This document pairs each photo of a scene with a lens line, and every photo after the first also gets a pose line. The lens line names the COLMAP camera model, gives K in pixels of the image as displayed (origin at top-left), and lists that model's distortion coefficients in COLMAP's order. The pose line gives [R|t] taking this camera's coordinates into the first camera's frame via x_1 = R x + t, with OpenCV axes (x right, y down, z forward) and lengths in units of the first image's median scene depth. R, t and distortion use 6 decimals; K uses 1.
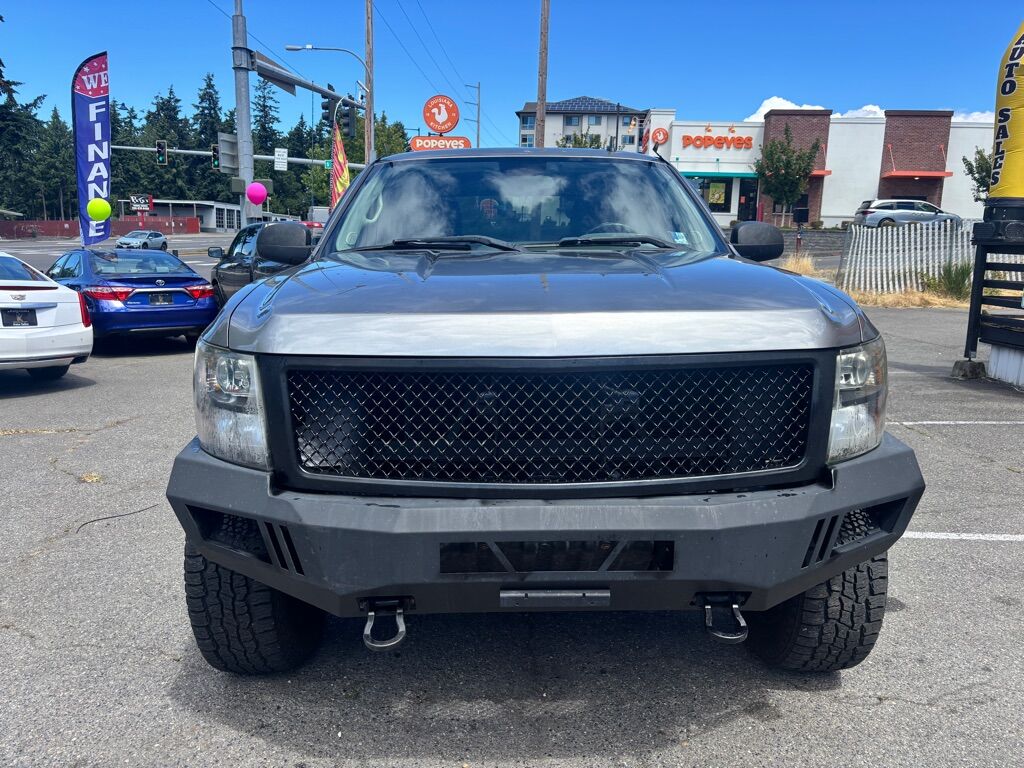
lens RADIAL K [[777.0, 0, 514.2], [0, 777.0, 407.5], [0, 0, 1]] dist [0.020500, -0.021726]
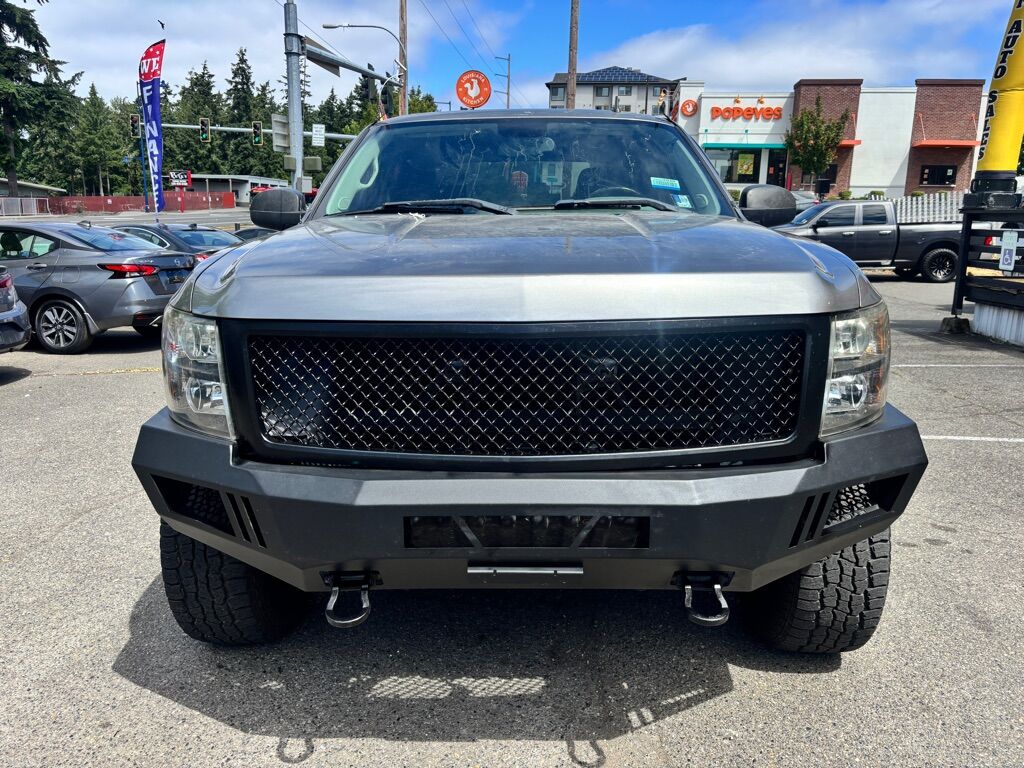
lens RADIAL K [[755.1, 0, 514.9], [0, 755.1, 404.9], [0, 0, 1]] dist [0.025003, -0.034563]
pose [[0.999221, 0.005366, -0.039106, 0.062333], [-0.003978, 0.999362, 0.035490, 0.002389], [0.039271, -0.035307, 0.998605, 0.066656]]
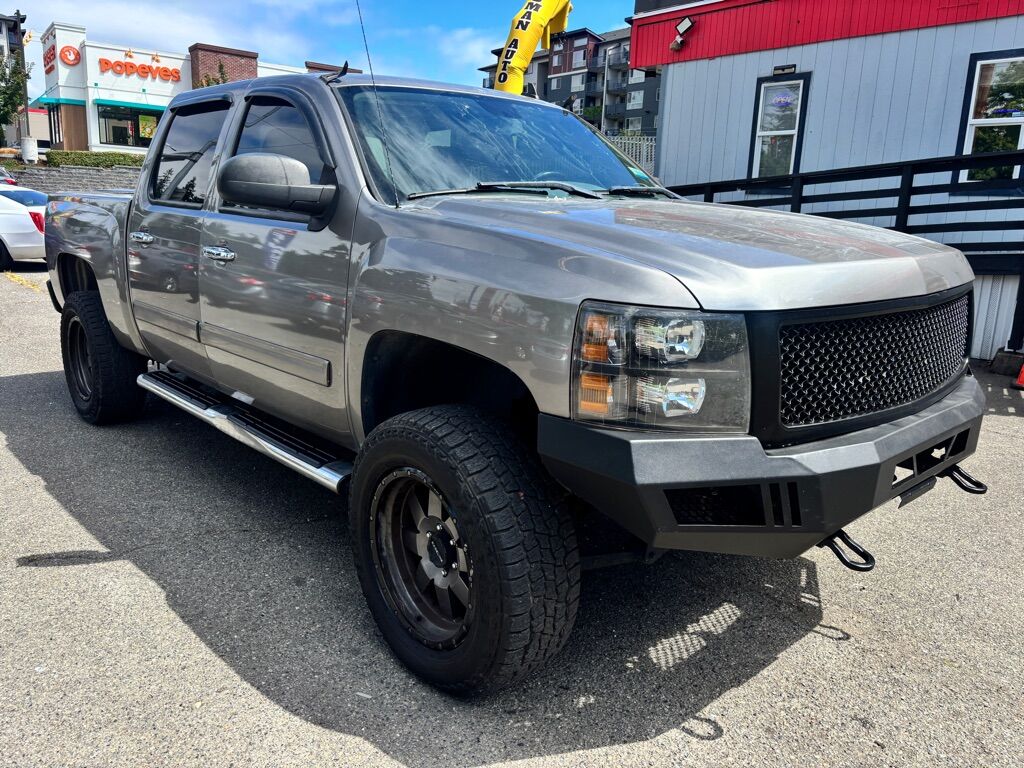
lens RADIAL K [[777.0, 0, 494.9], [0, 777.0, 387.5], [0, 0, 1]] dist [0.020500, -0.021726]
pose [[0.758780, -0.134967, 0.637210, -1.047837], [0.103801, 0.990850, 0.086266, -0.082677], [-0.643022, 0.000686, 0.765847, 0.394654]]
